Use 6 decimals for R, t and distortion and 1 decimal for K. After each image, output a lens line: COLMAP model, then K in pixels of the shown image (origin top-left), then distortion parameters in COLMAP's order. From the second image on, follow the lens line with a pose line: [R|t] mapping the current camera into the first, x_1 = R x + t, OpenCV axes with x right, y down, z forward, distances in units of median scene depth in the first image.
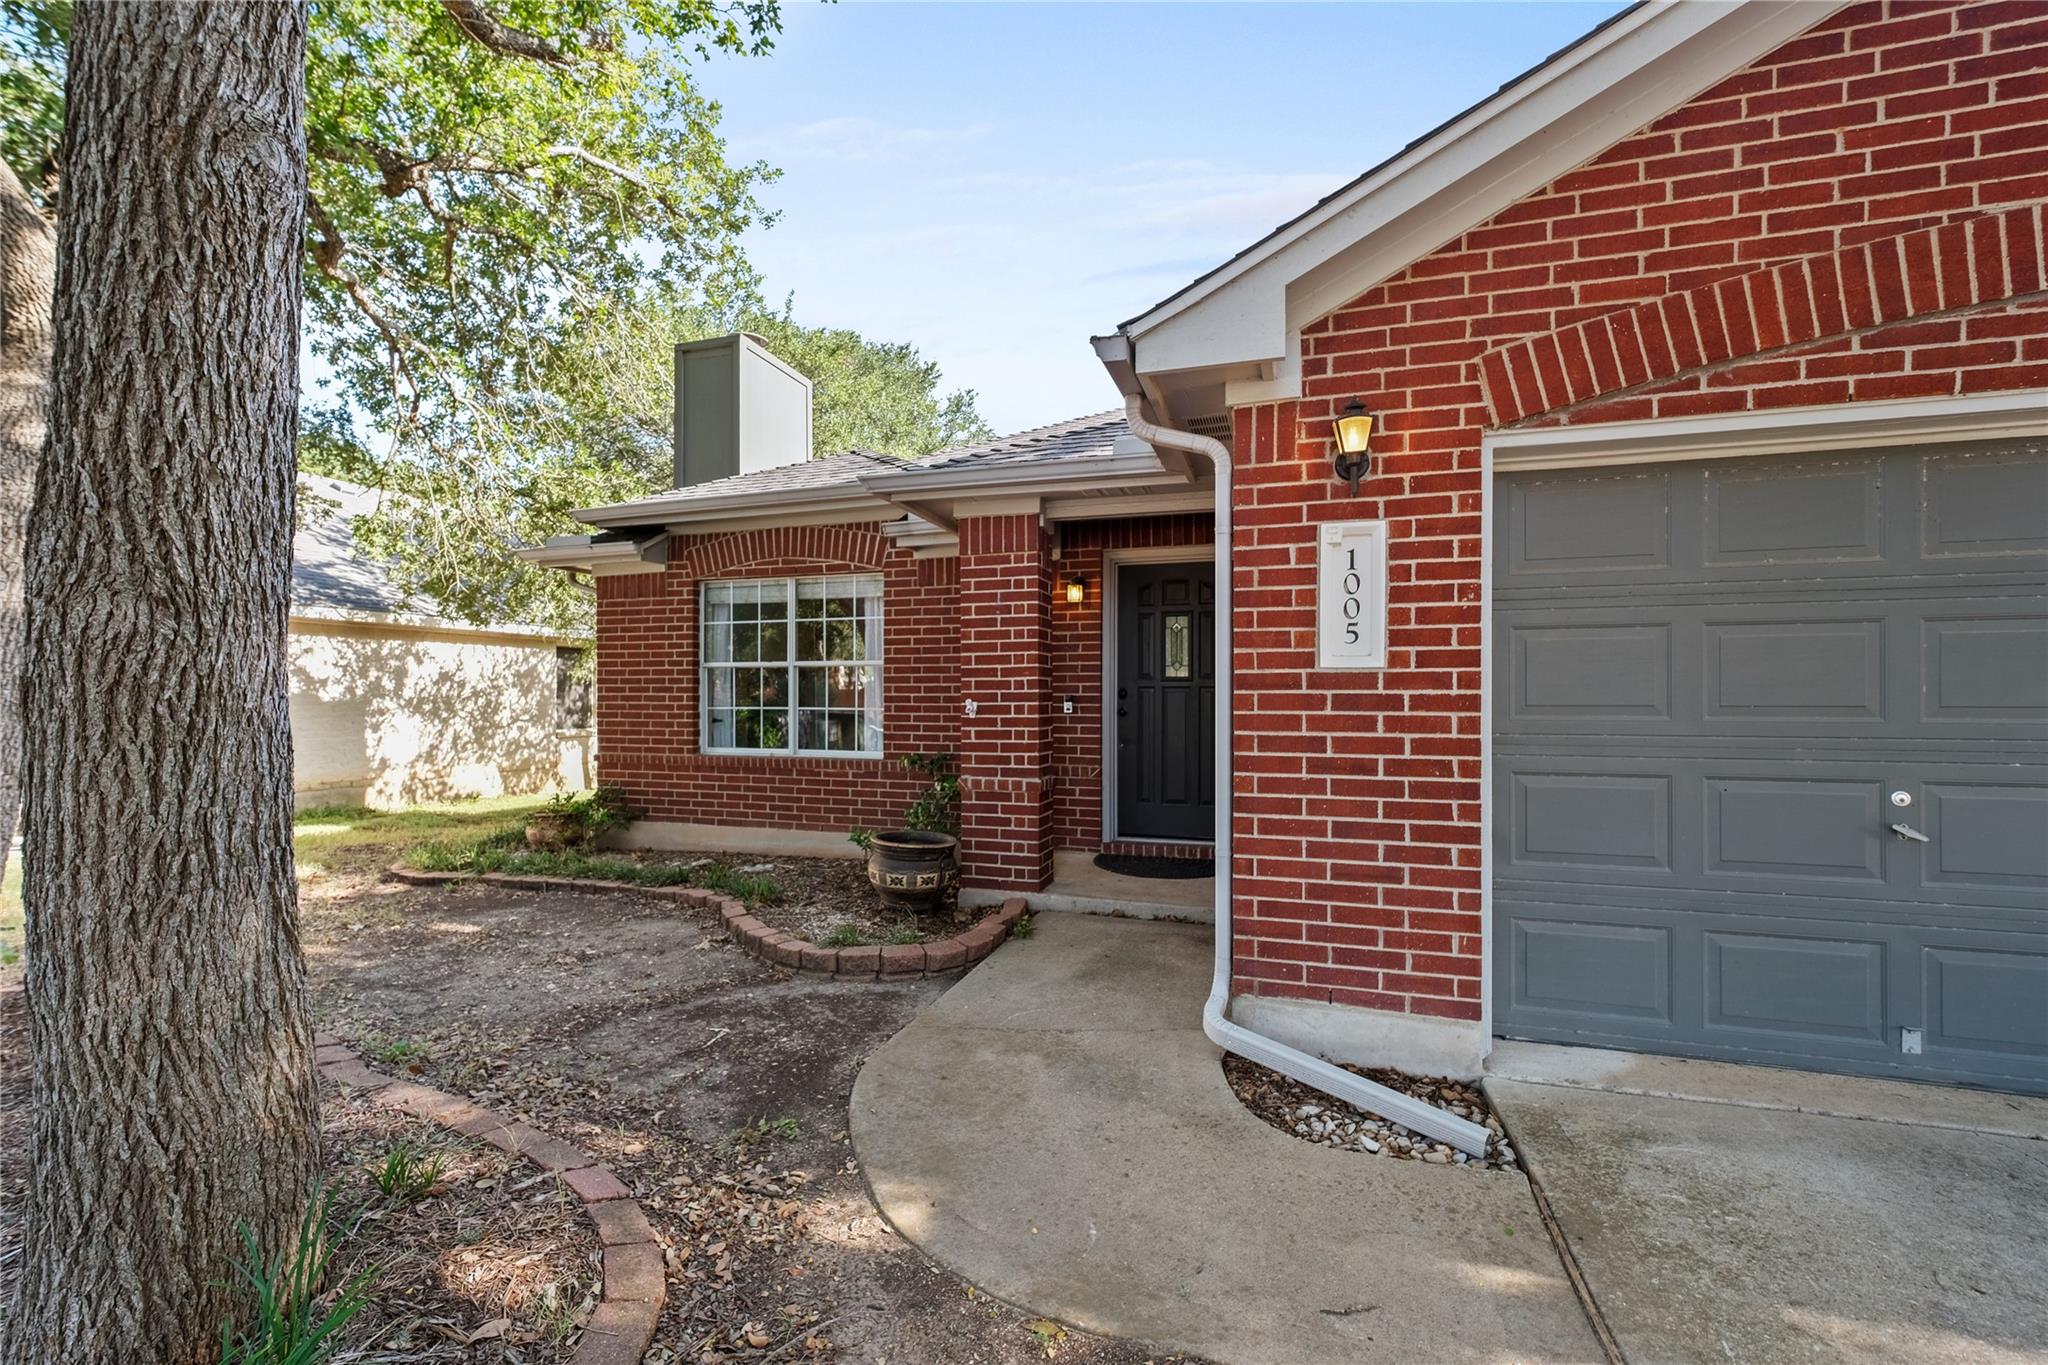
lens RADIAL K [[844.6, 0, 1024.0], [0, 844.6, 682.5], [0, 0, 1]] dist [0.015280, -0.000285]
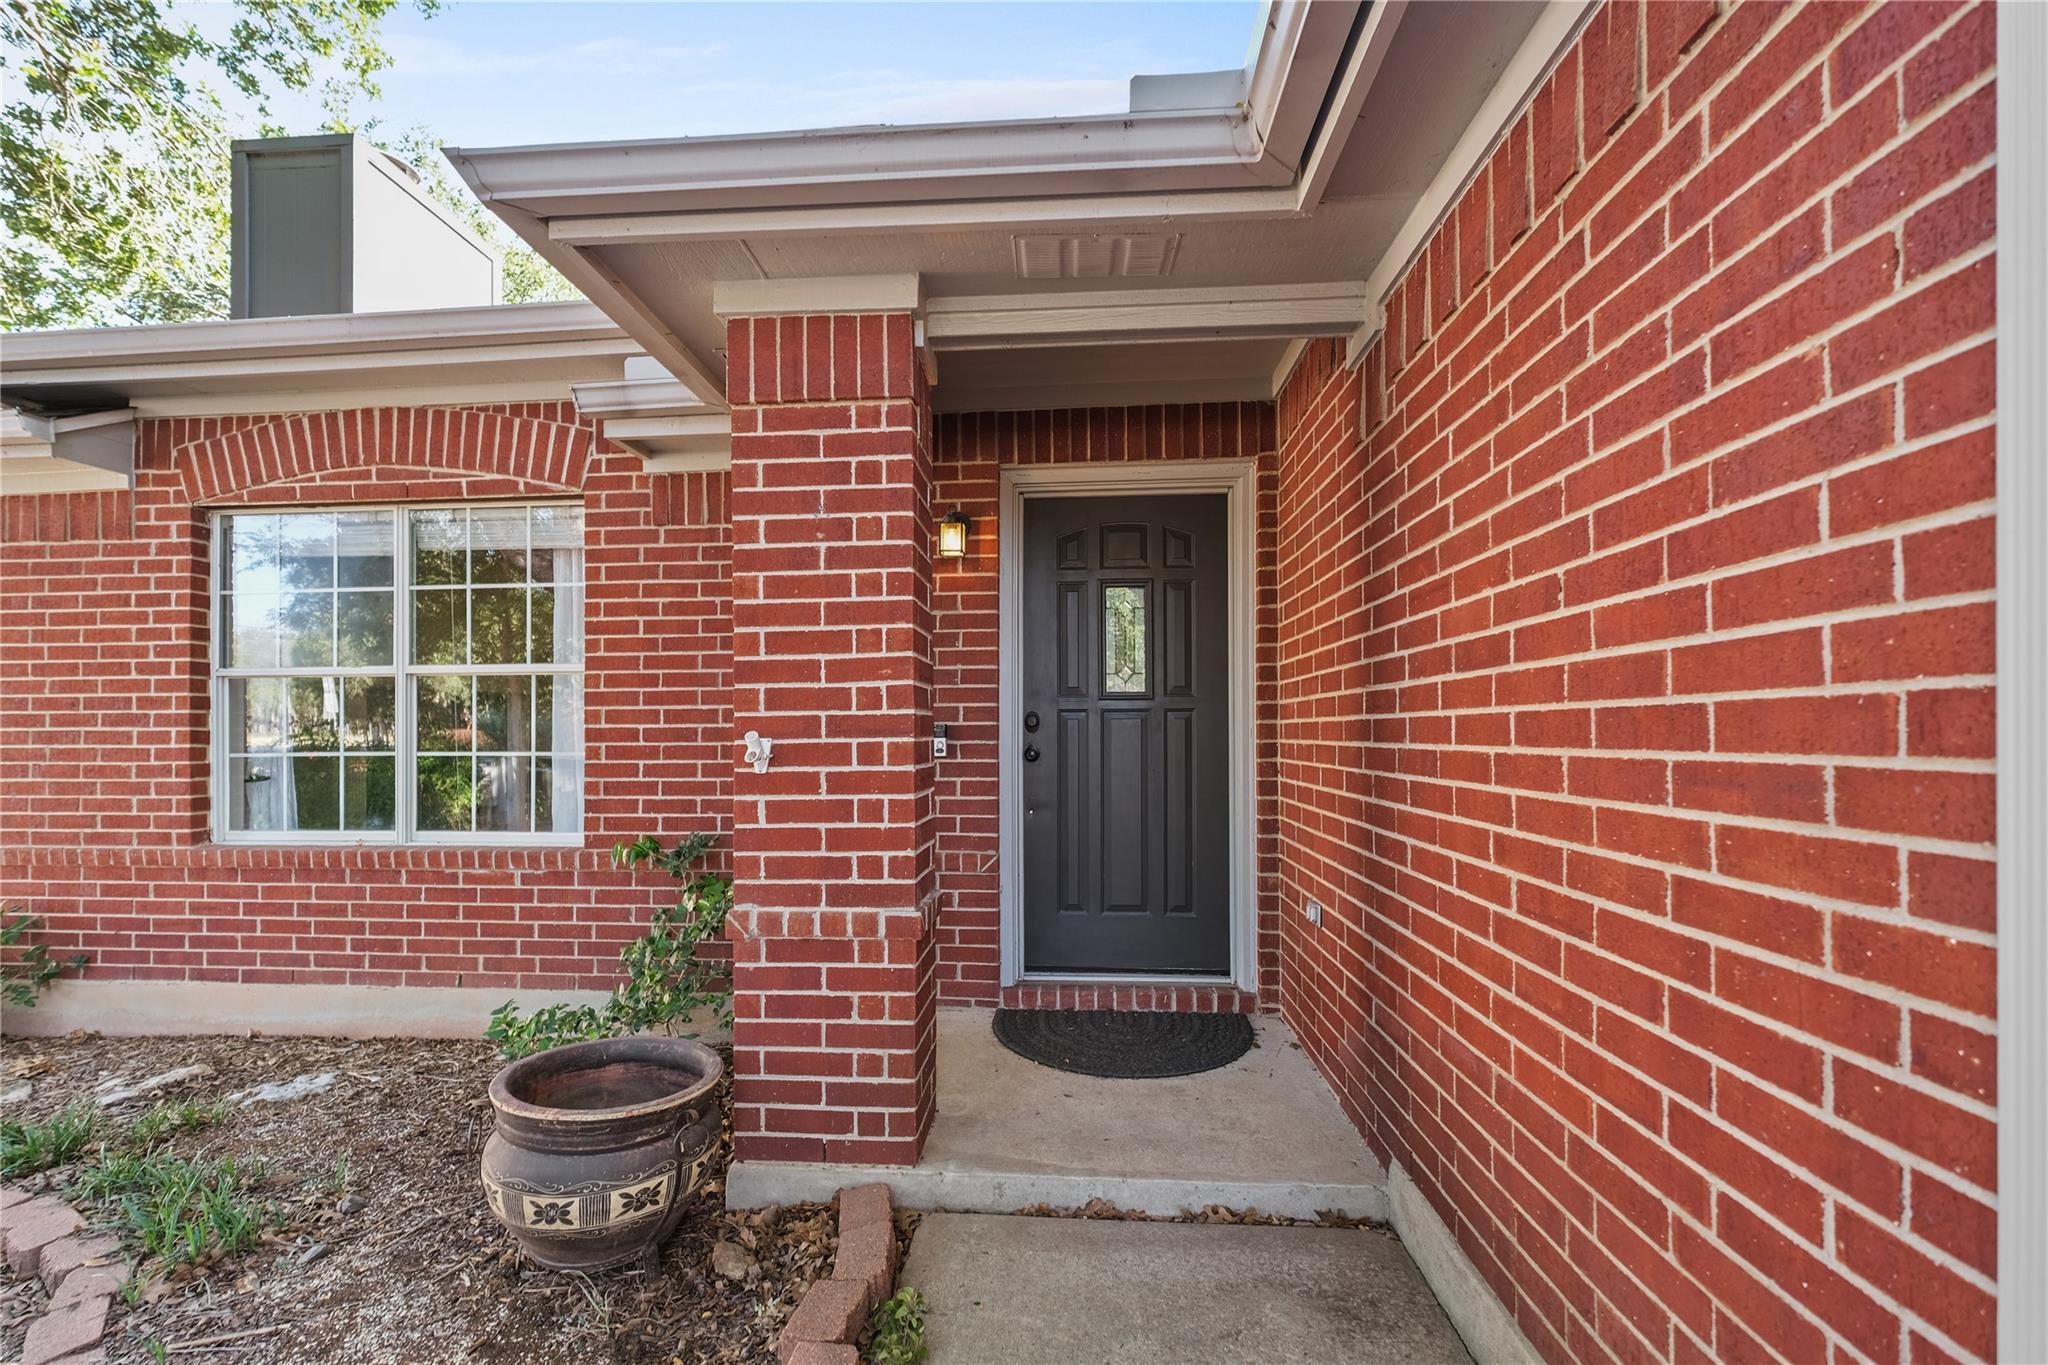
lens RADIAL K [[895.6, 0, 1018.9], [0, 895.6, 712.3], [0, 0, 1]] dist [0.009496, -0.000545]
pose [[0.974615, -0.001662, 0.223883, -0.024975], [0.003207, 0.999973, -0.006541, 0.009703], [-0.223866, 0.007093, 0.974594, 0.374114]]
